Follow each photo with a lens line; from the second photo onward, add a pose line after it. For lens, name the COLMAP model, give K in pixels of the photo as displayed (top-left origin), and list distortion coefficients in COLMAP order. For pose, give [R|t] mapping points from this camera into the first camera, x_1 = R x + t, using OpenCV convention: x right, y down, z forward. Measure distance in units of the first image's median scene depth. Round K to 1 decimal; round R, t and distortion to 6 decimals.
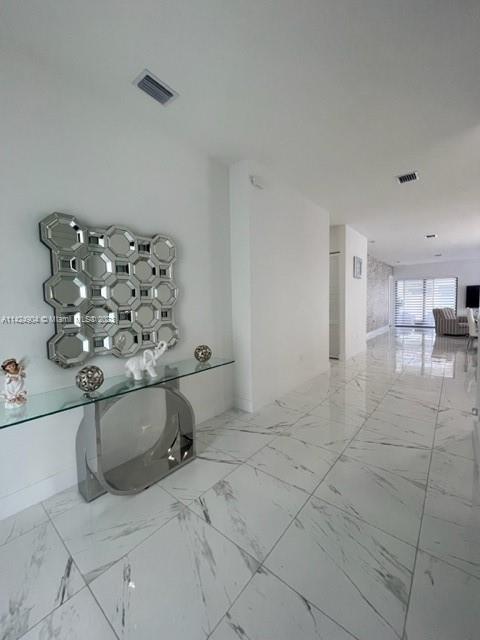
lens RADIAL K [[258.5, 0, 241.5], [0, 258.5, 317.2], [0, 0, 1]] dist [0.000060, 0.000127]
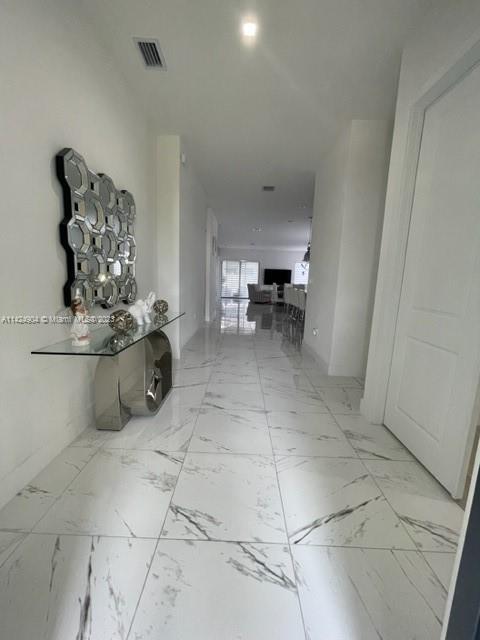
lens RADIAL K [[258.5, 0, 241.5], [0, 258.5, 317.2], [0, 0, 1]] dist [0.000060, 0.000127]
pose [[0.768451, -0.043231, 0.638446, -0.162977], [-0.017979, 0.995863, 0.089071, 0.020845], [-0.639656, -0.079925, 0.764495, -0.030388]]
